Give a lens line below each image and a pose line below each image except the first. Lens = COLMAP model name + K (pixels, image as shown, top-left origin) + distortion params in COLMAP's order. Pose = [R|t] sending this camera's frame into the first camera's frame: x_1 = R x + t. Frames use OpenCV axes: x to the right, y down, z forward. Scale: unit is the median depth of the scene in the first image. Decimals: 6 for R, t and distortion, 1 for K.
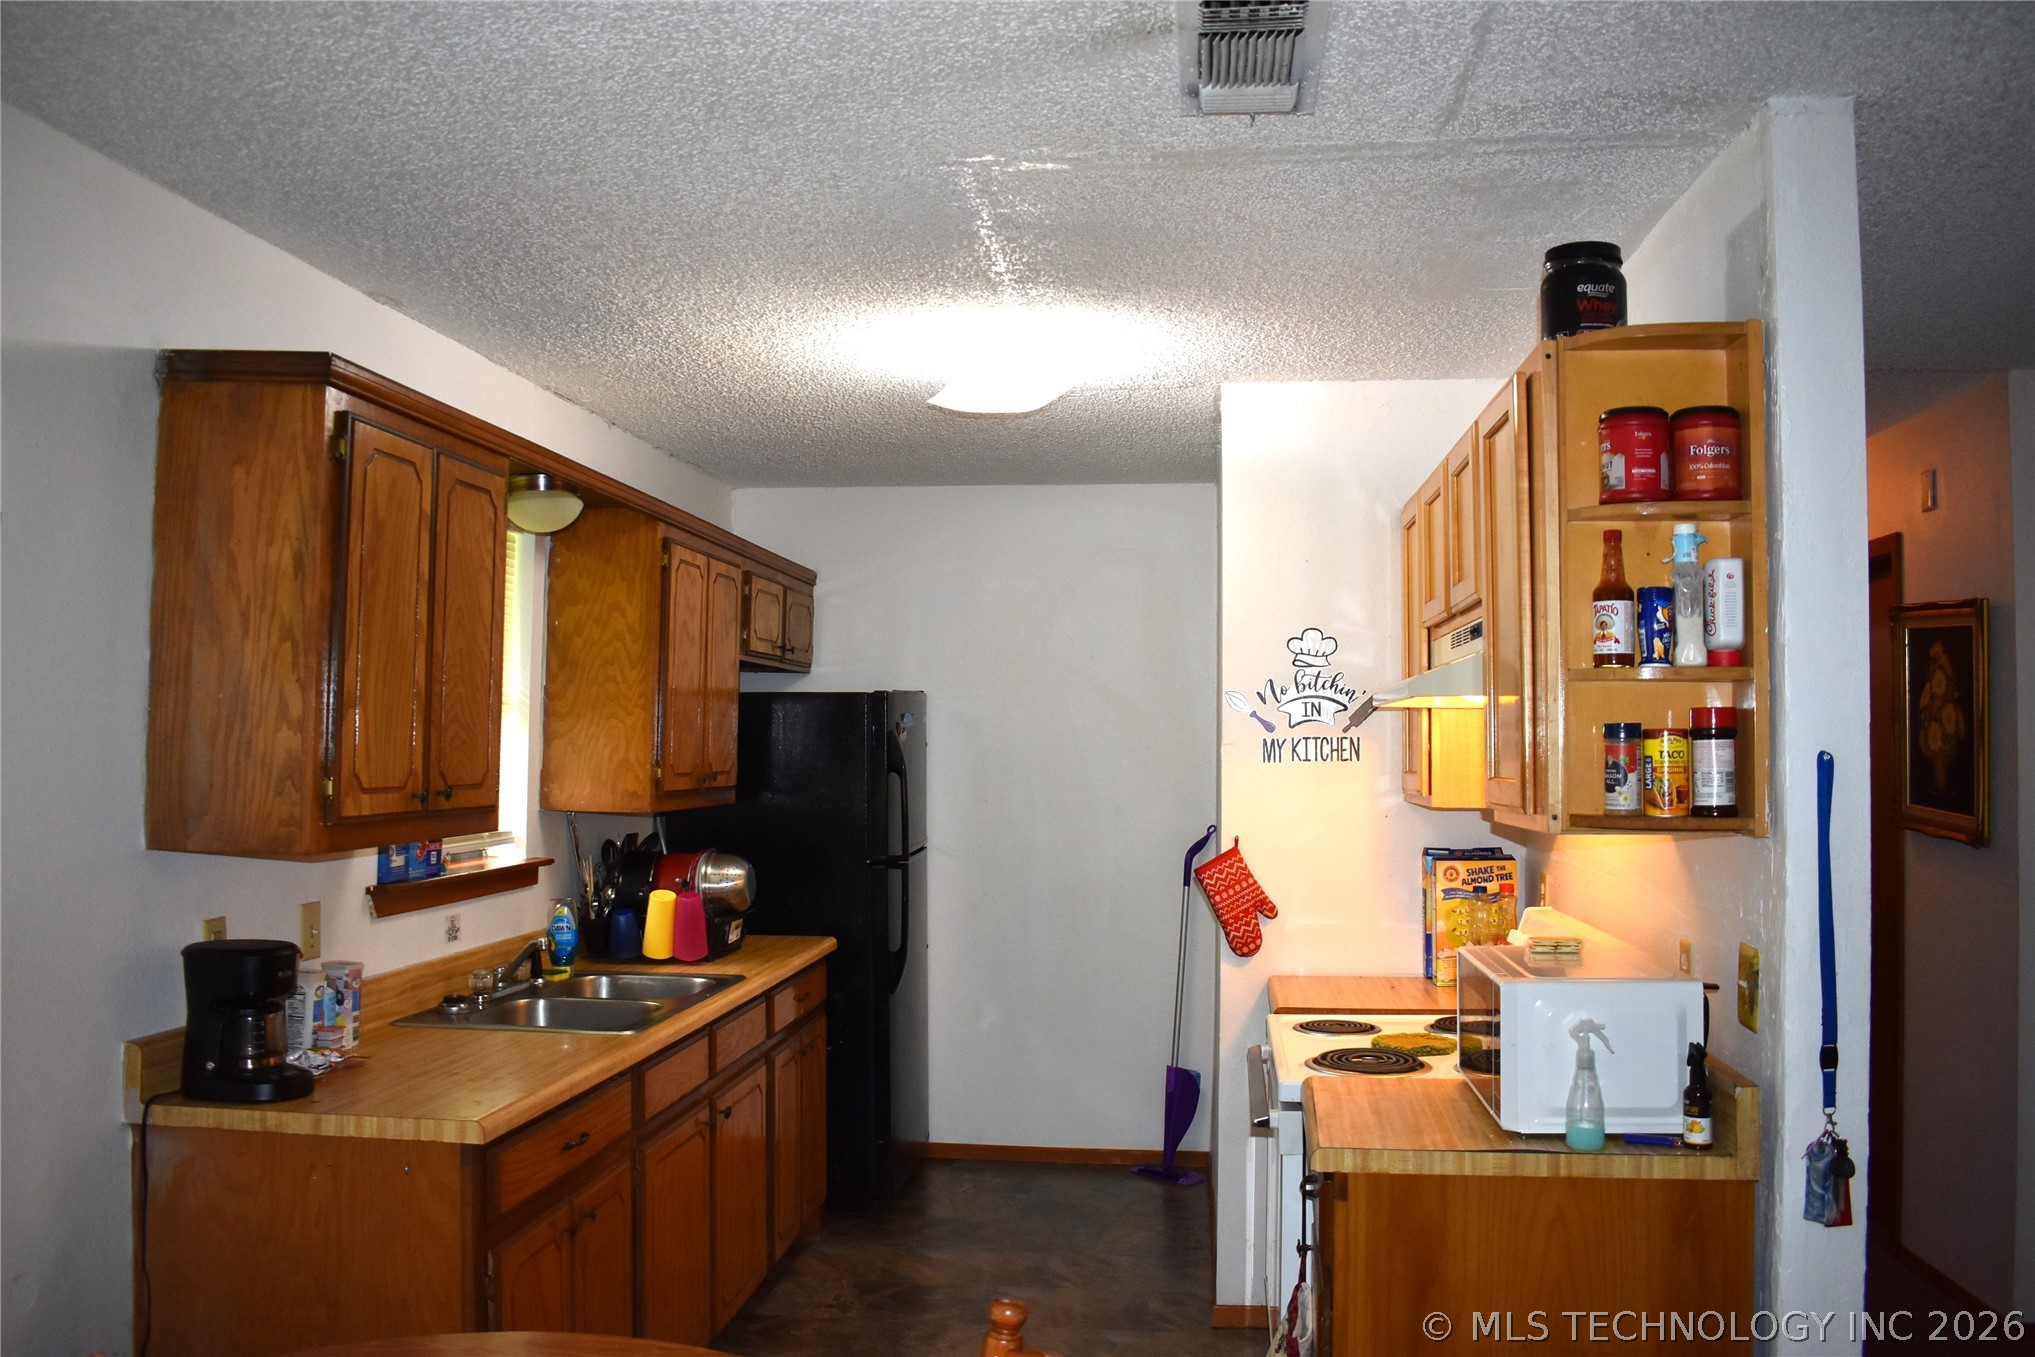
lens RADIAL K [[1593.0, 0, 1024.2], [0, 1593.0, 681.5], [0, 0, 1]] dist [-0.091695, 0.014602]
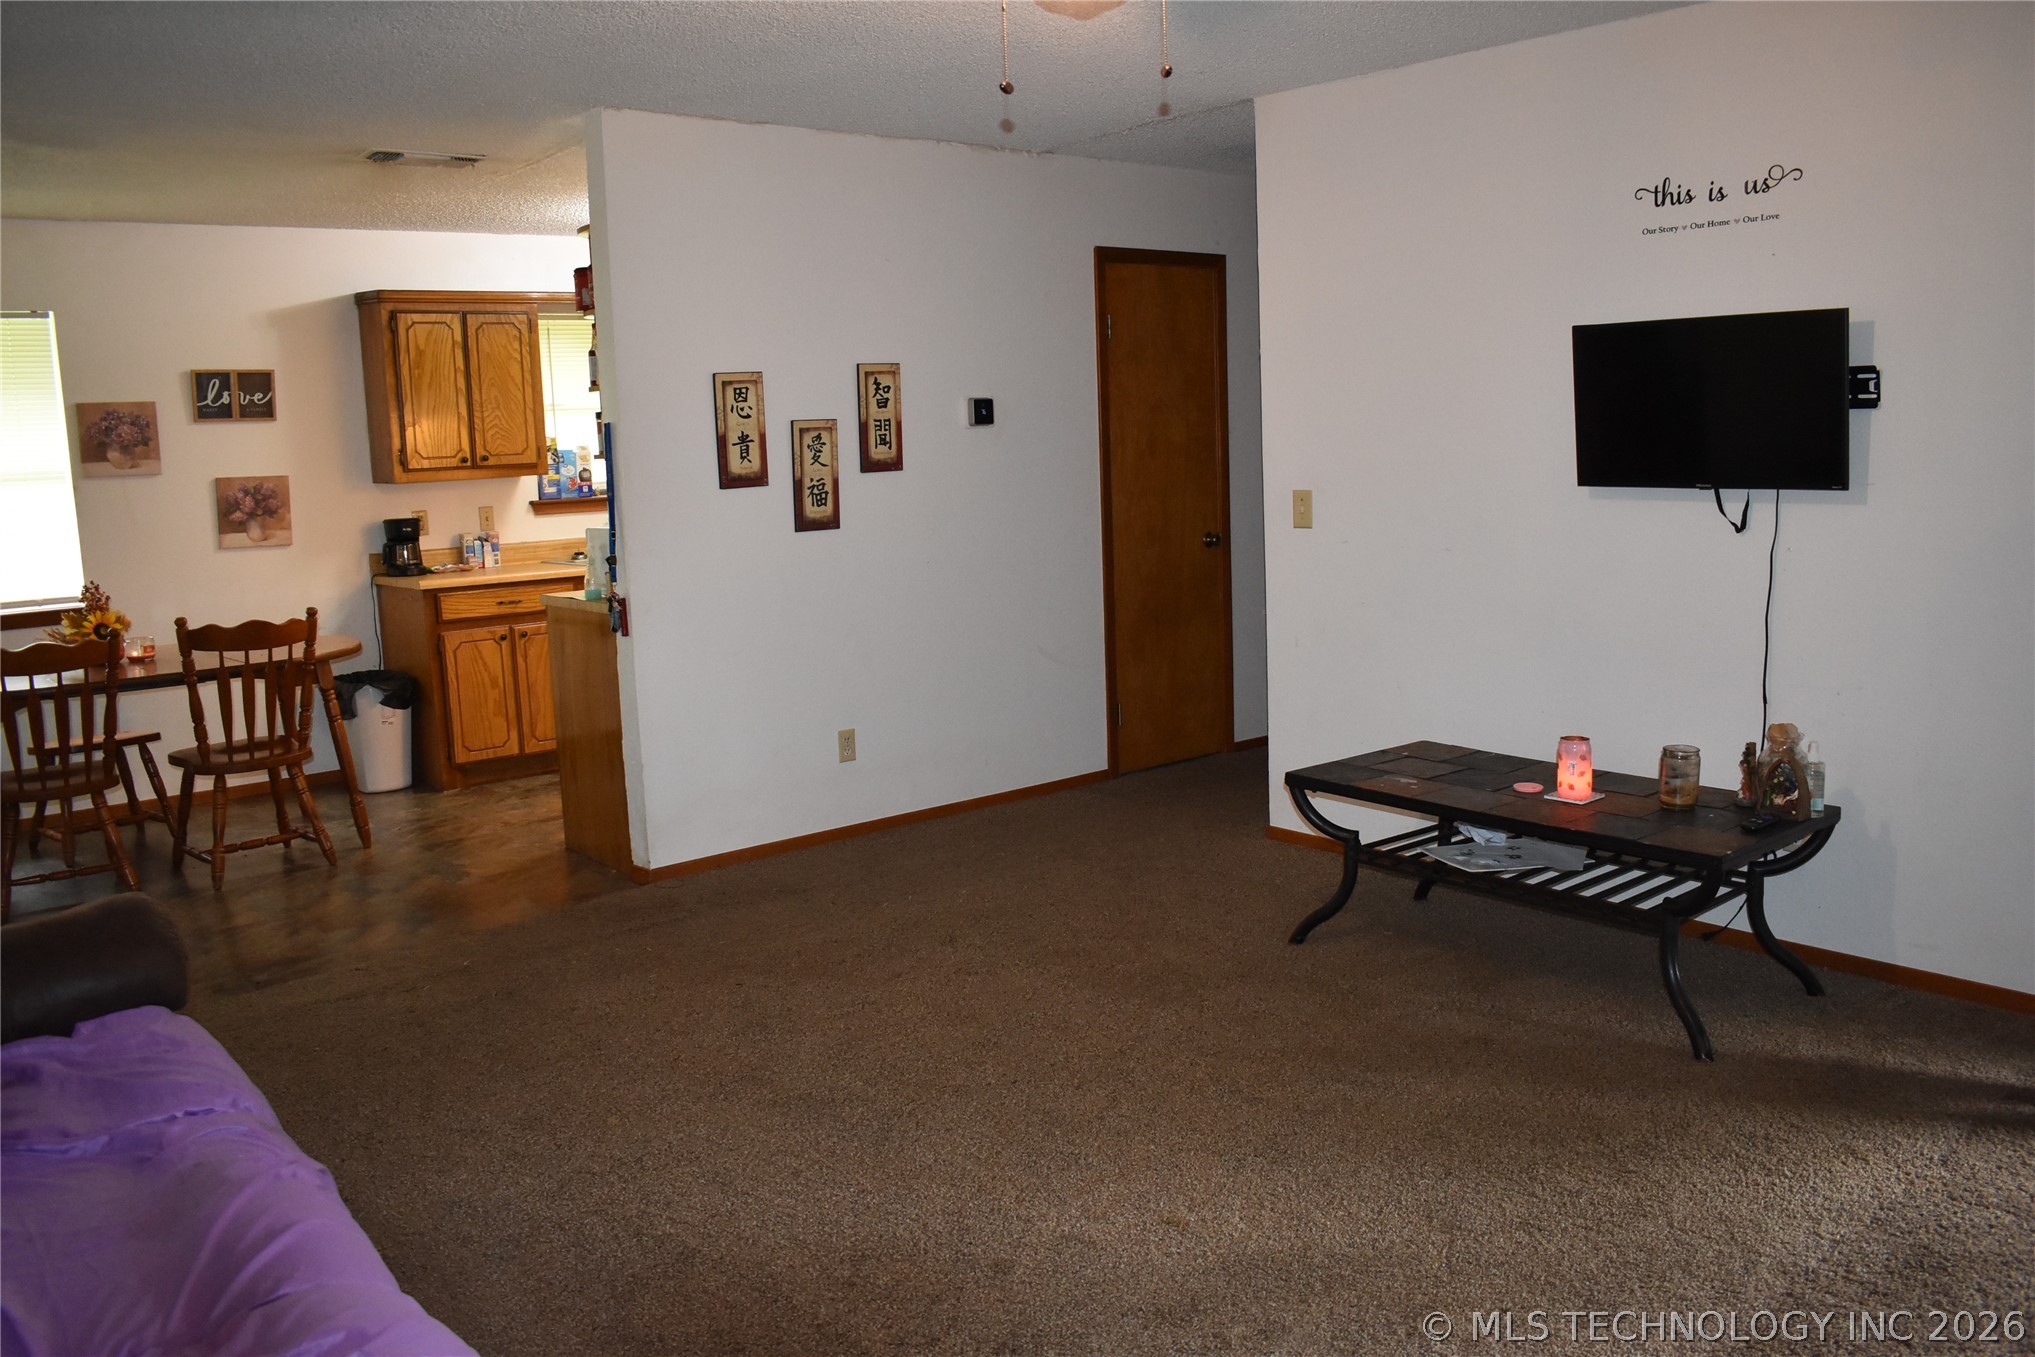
lens RADIAL K [[1593.0, 0, 1014.4], [0, 1593.0, 680.4], [0, 0, 1]] dist [-0.091695, 0.014602]
pose [[0.719280, 0.073589, -0.690812, 1.969821], [0.067289, 0.982319, 0.174704, 0.040863], [0.691454, -0.172145, 0.701611, -0.184080]]
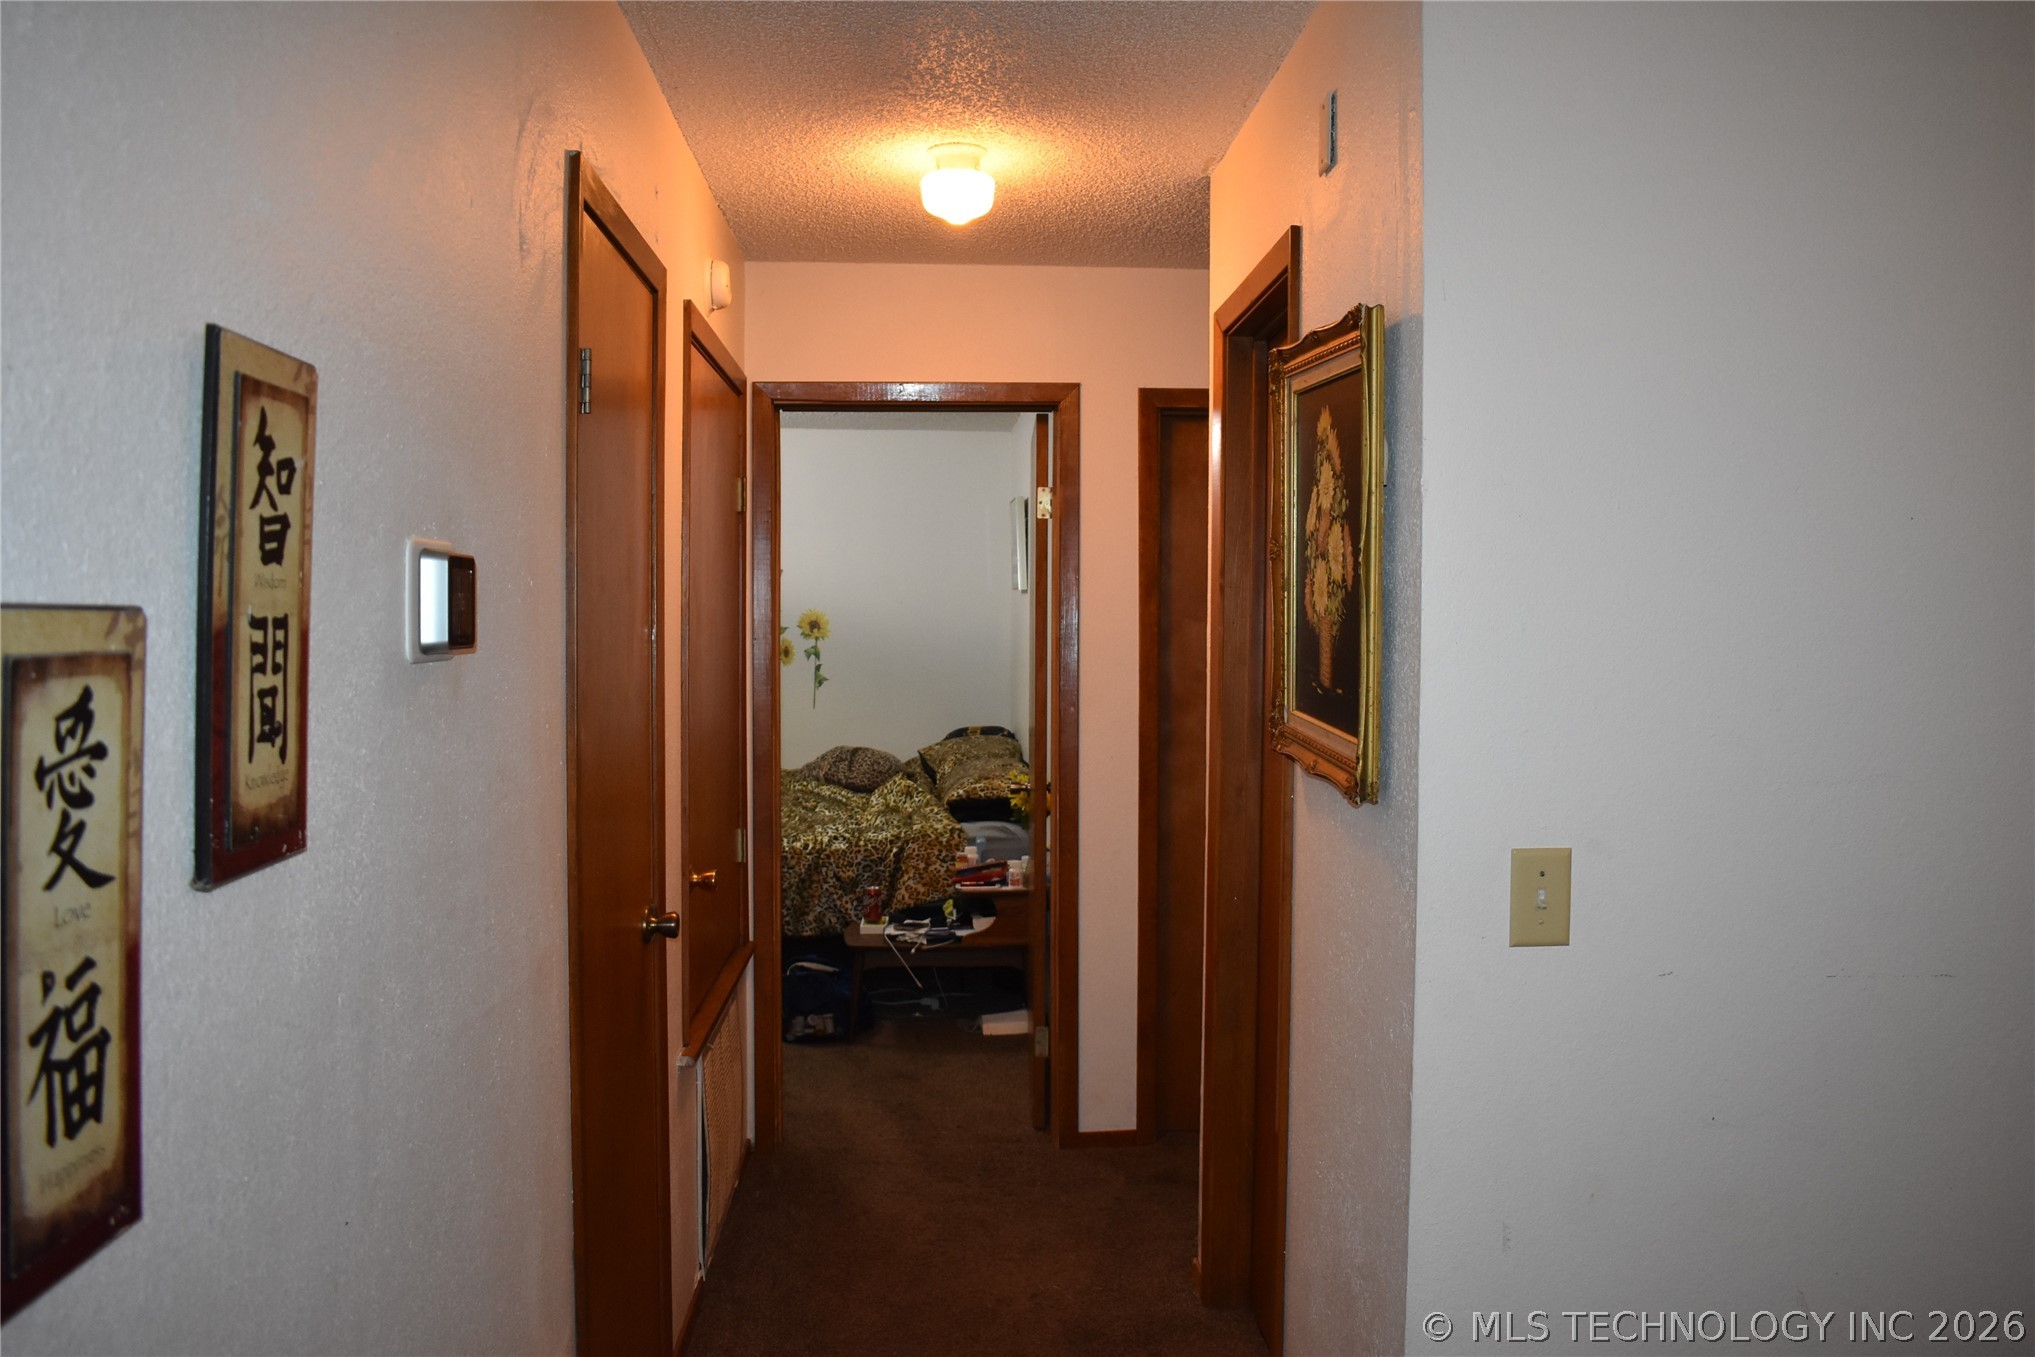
lens RADIAL K [[1593.0, 0, 1017.5], [0, 1593.0, 669.7], [0, 0, 1]] dist [-0.091695, 0.014602]
pose [[0.985402, -0.005811, 0.170143, 0.591286], [-0.005926, 0.997640, 0.068399, 0.040869], [-0.170139, -0.068409, 0.983043, 0.713872]]
